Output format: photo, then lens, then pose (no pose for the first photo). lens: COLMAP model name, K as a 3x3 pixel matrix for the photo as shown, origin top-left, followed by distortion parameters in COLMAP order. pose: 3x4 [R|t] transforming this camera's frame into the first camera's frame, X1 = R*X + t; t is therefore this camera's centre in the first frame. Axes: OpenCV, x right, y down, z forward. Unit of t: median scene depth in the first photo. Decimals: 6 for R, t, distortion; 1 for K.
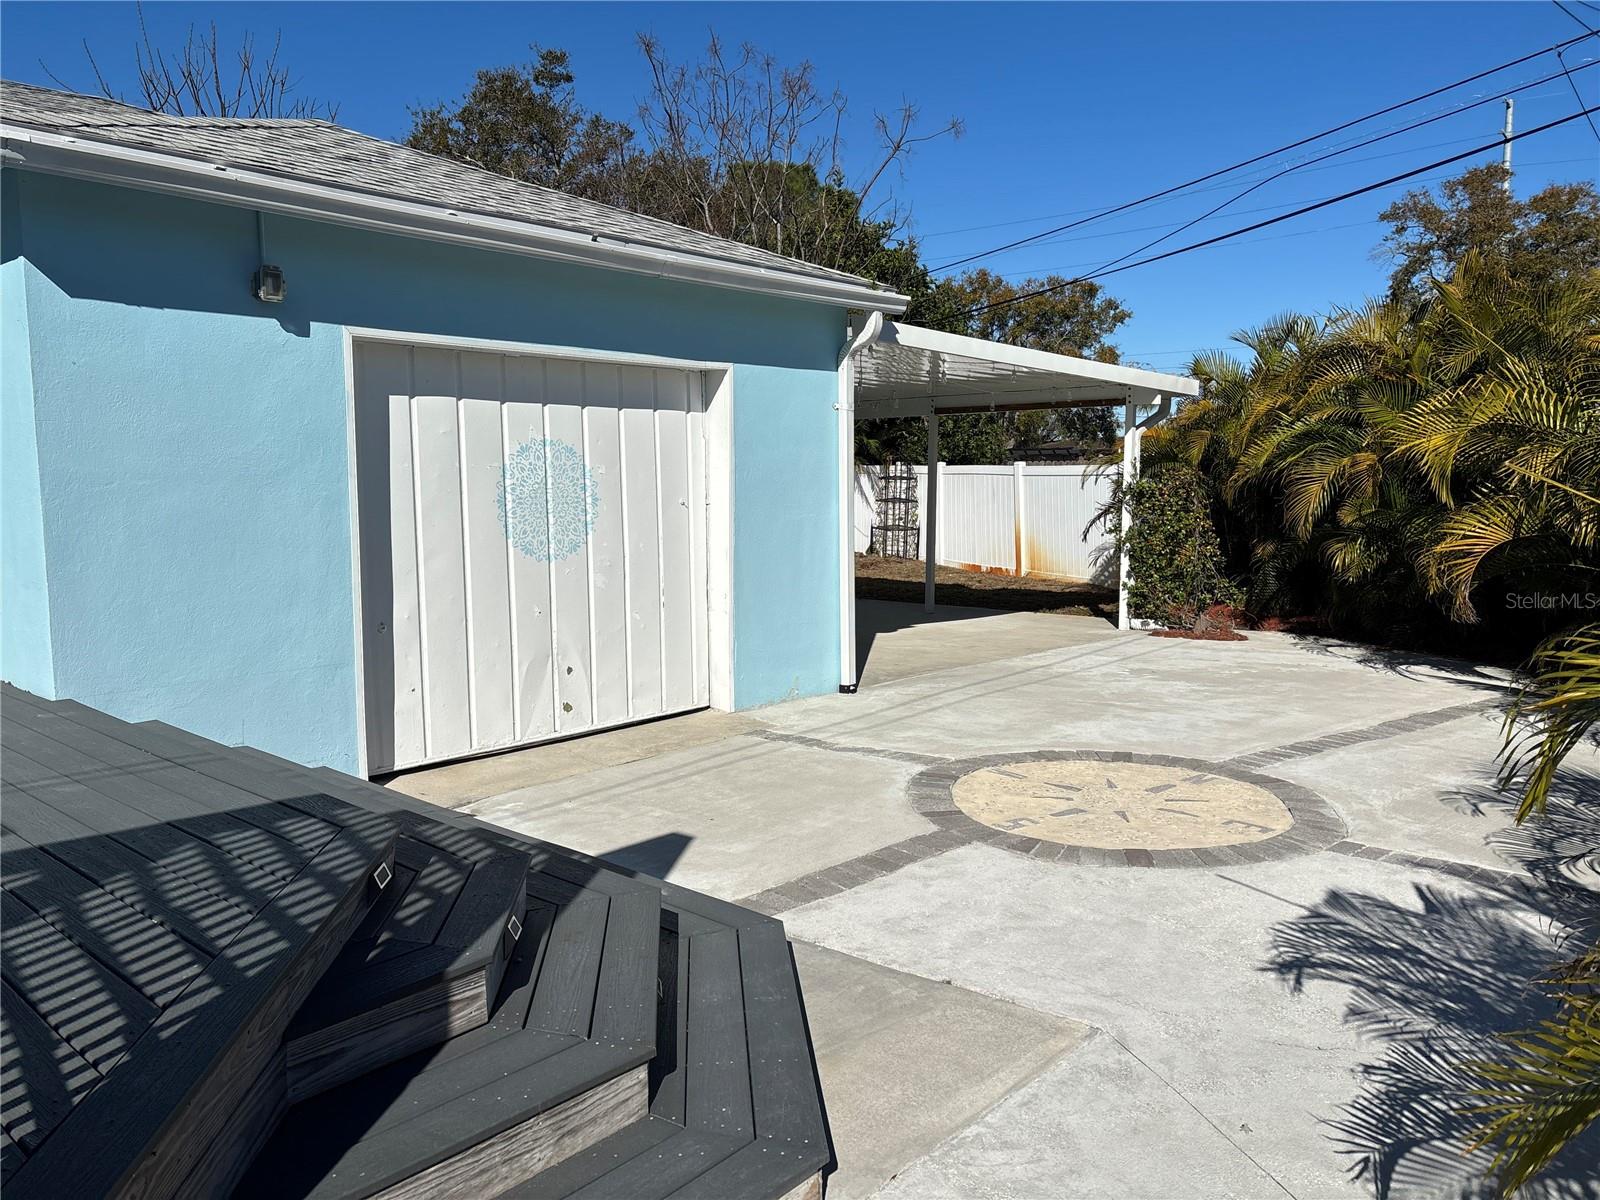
lens RADIAL K [[1202.9, 0, 796.4], [0, 1202.9, 606.9], [0, 0, 1]] dist [0.076855, -0.081634]
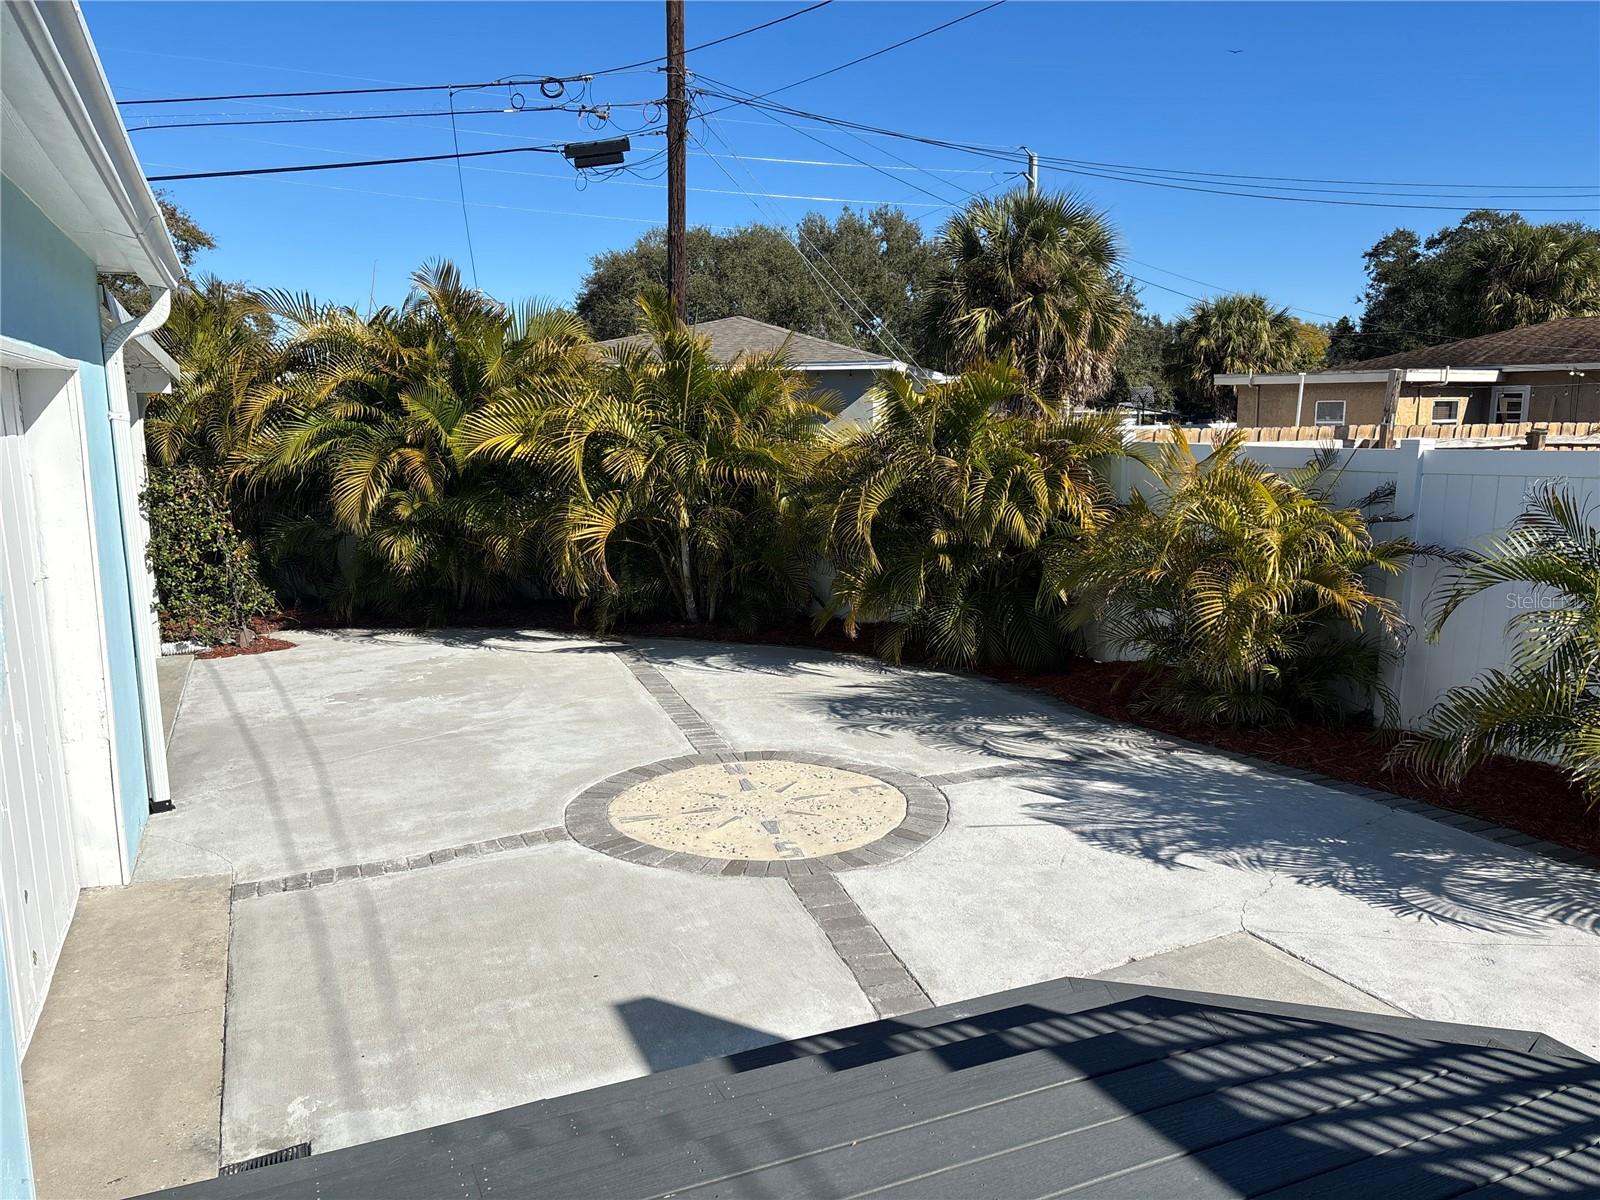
lens RADIAL K [[1202.9, 0, 796.4], [0, 1202.9, 606.9], [0, 0, 1]] dist [0.076855, -0.081634]
pose [[0.409011, -0.147030, 0.900607, -0.758162], [0.110323, 0.987662, 0.111139, -0.151688], [-0.905836, 0.053901, 0.420185, 0.561803]]
